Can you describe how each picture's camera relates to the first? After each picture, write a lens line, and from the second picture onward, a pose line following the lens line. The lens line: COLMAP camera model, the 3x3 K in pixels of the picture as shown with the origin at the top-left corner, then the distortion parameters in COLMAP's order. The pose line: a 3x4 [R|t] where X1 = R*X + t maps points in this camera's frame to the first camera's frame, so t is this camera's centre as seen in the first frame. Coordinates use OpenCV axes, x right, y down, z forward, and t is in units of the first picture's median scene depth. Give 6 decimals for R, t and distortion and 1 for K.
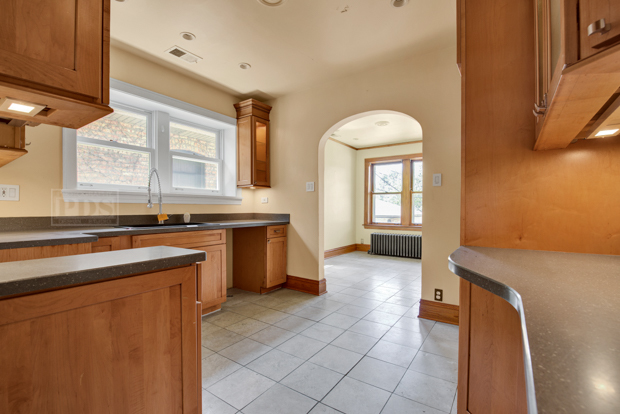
lens RADIAL K [[286.2, 0, 309.9], [0, 286.2, 212.3], [0, 0, 1]] dist [-0.013031, -0.000973]
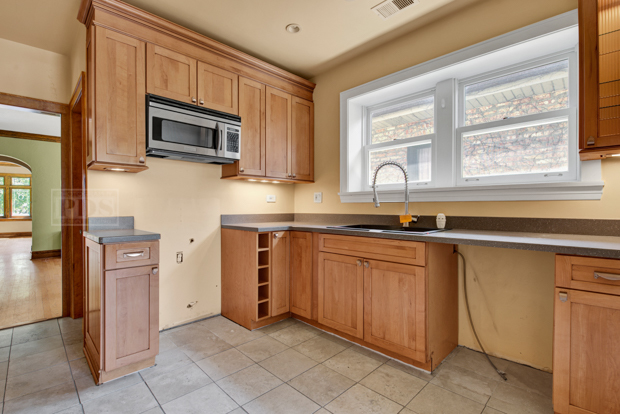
lens RADIAL K [[286.2, 0, 309.9], [0, 286.2, 212.3], [0, 0, 1]] dist [-0.013031, -0.000973]
pose [[-0.179552, 0.016561, -0.983609, 0.278125], [-0.012657, 0.999737, 0.019144, -0.010682], [0.983667, 0.015887, -0.179295, 0.727791]]
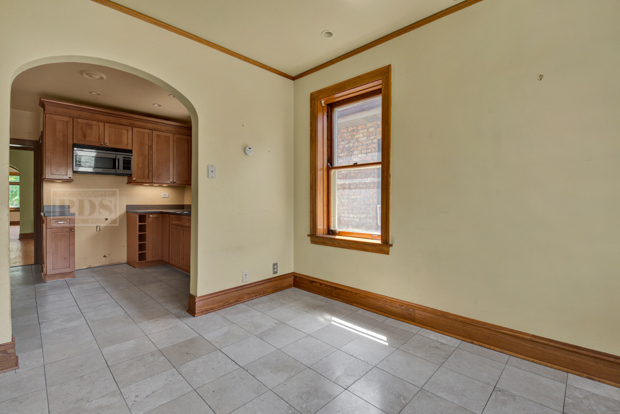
lens RADIAL K [[282.6, 0, 308.1], [0, 282.6, 201.5], [0, 0, 1]] dist [0.000759, -0.012870]
pose [[-0.165744, 0.000665, -0.986169, 0.734851], [-0.015035, 0.999882, 0.003201, -0.019038], [0.986054, 0.015358, -0.165714, 1.432751]]
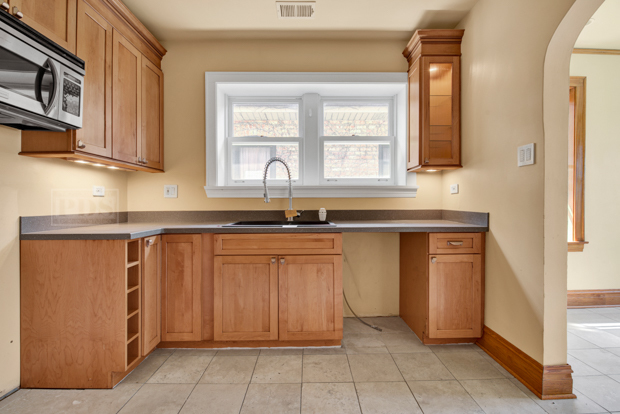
lens RADIAL K [[278.8, 0, 309.0], [0, 278.8, 206.6], [0, 0, 1]] dist [0.000724, -0.013326]
pose [[0.578424, 0.006545, -0.815710, 0.169335], [-0.005941, 0.999975, 0.003811, -0.006026], [0.815715, 0.002642, 0.578449, 0.461409]]
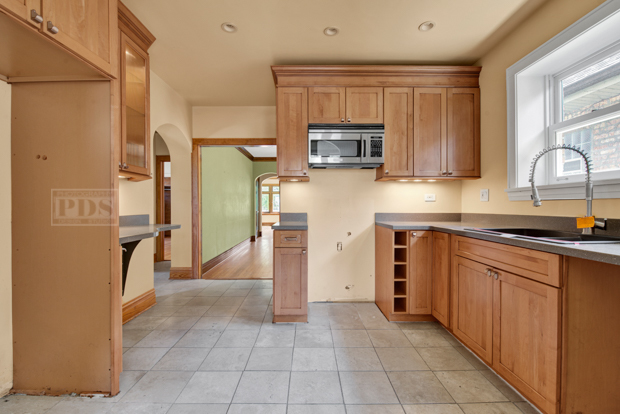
lens RADIAL K [[278.8, 0, 309.0], [0, 278.8, 206.6], [0, 0, 1]] dist [0.000724, -0.013326]
pose [[-0.815341, -0.001525, -0.578979, 0.215991], [-0.009152, 0.999906, 0.010254, -0.013140], [0.578909, 0.013660, -0.815278, 0.938208]]
